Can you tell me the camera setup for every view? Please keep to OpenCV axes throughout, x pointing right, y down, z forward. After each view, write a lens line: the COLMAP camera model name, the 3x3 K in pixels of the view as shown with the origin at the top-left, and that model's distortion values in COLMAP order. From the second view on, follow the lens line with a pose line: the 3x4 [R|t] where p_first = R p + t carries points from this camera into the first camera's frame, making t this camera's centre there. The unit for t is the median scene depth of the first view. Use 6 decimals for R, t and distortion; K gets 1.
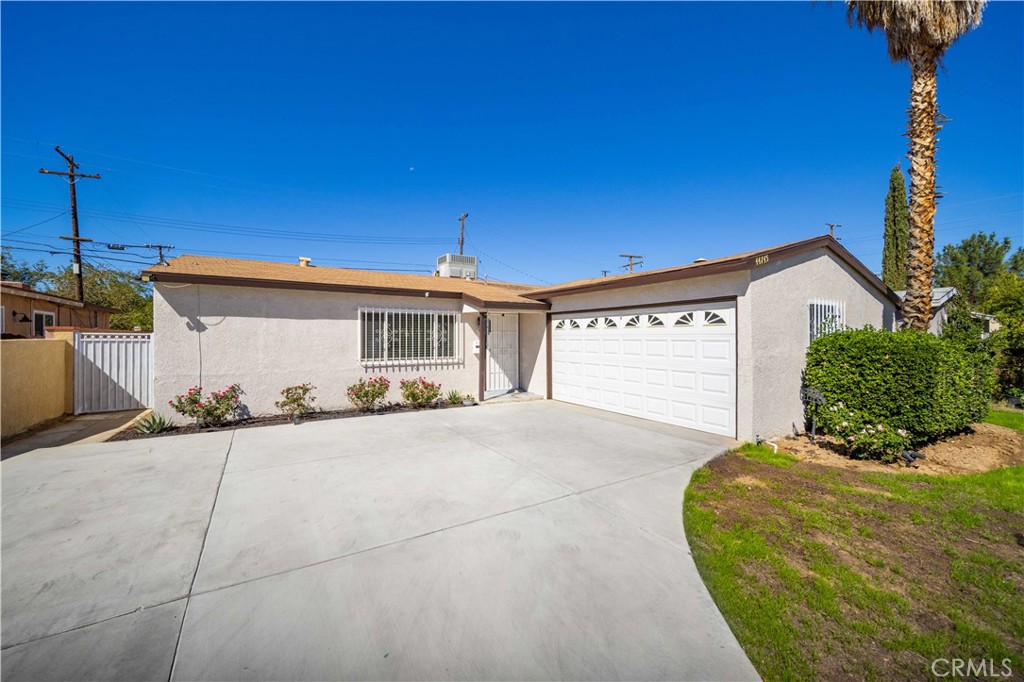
lens RADIAL K [[361.1, 0, 512.0], [0, 361.1, 341.0], [0, 0, 1]] dist [-0.000590, 0.000028]
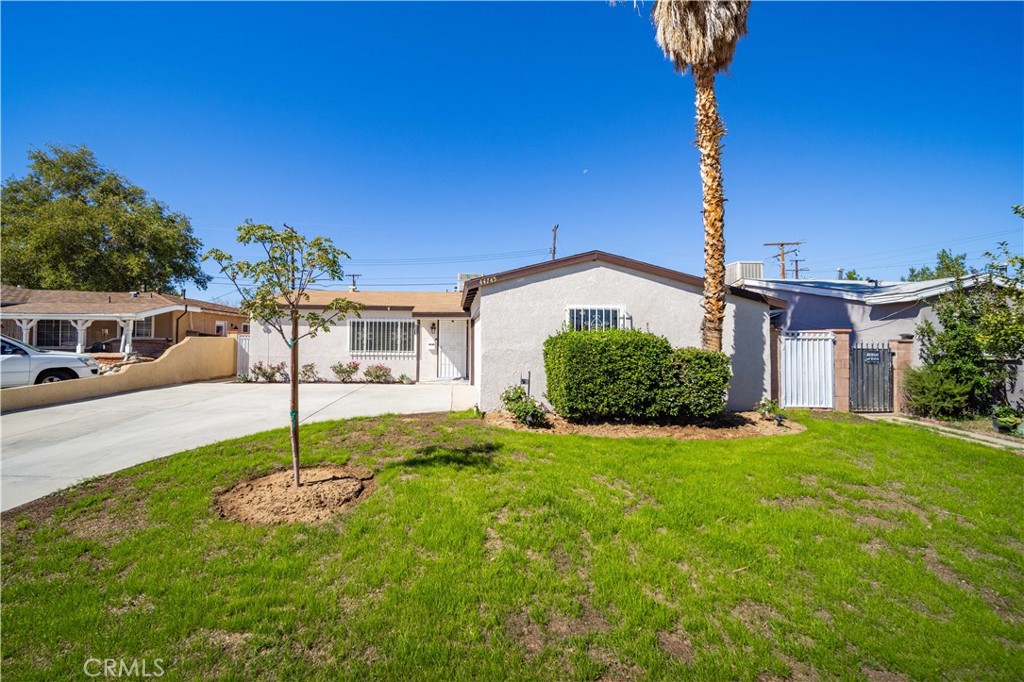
lens RADIAL K [[380.2, 0, 512.0], [0, 380.2, 341.0], [0, 0, 1]] dist [-0.000989, -0.000042]
pose [[0.898252, 0.004392, -0.439459, 0.943039], [-0.011746, 0.999833, -0.014018, 0.021681], [0.439324, 0.017754, 0.898153, -0.198072]]
